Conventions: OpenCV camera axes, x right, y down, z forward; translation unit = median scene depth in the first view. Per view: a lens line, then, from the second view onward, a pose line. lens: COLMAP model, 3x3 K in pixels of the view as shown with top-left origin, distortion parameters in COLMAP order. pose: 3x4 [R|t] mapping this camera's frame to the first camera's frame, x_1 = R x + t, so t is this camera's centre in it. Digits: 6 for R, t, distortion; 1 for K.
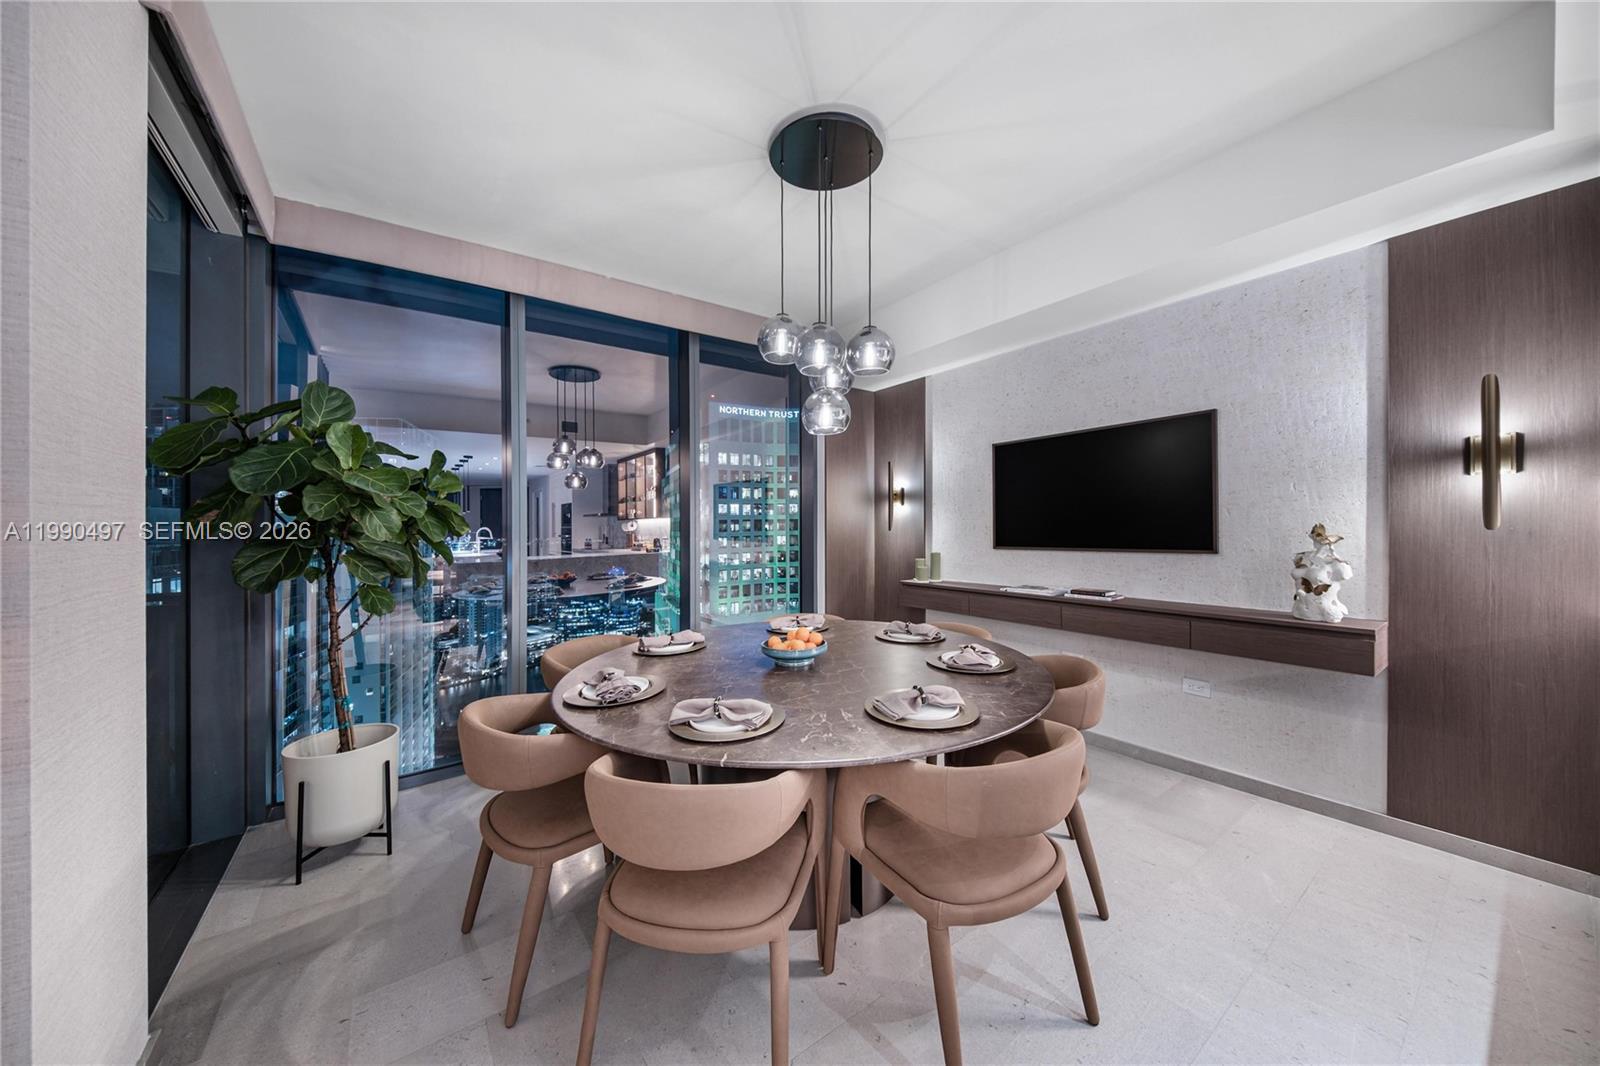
lens RADIAL K [[547.3, 0, 801.1], [0, 547.3, 531.0], [0, 0, 1]] dist [0.000826, -0.000045]
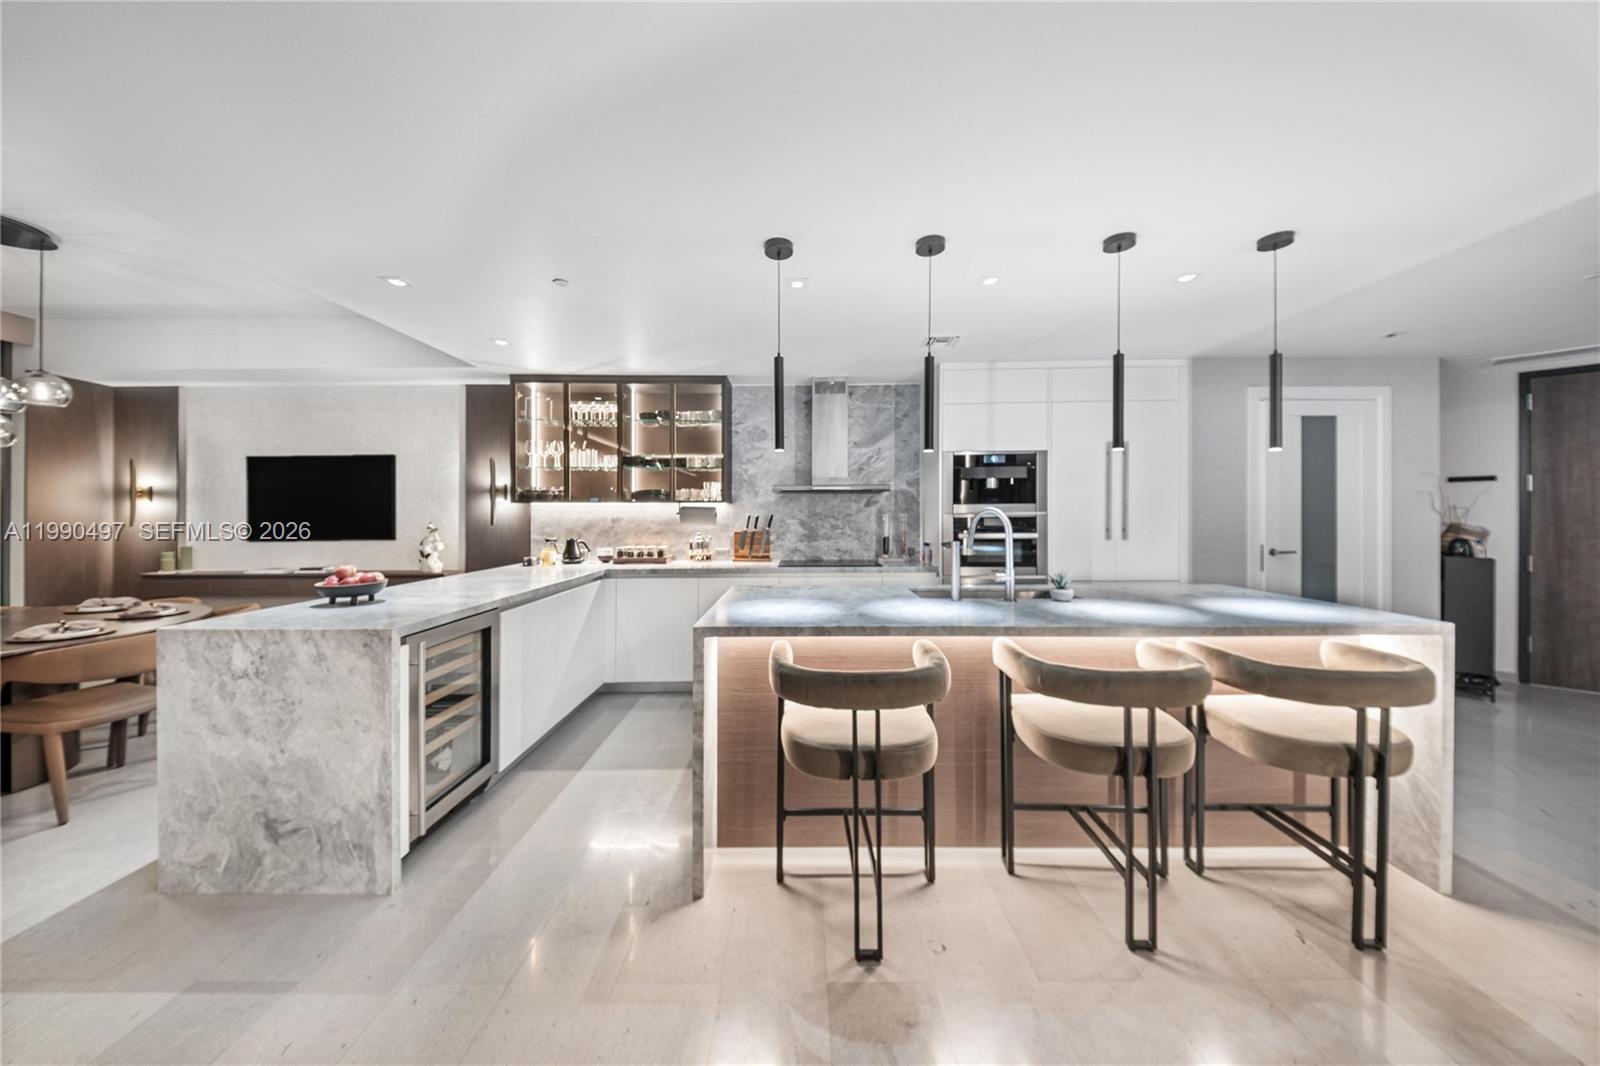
lens RADIAL K [[547.3, 0, 796.0], [0, 547.3, 533.8], [0, 0, 1]] dist [0.000826, -0.000045]
pose [[0.597404, -0.002138, 0.801938, 0.093651], [0.001567, 0.999998, 0.001498, 0.015154], [-0.801939, 0.000361, 0.597406, -0.690704]]
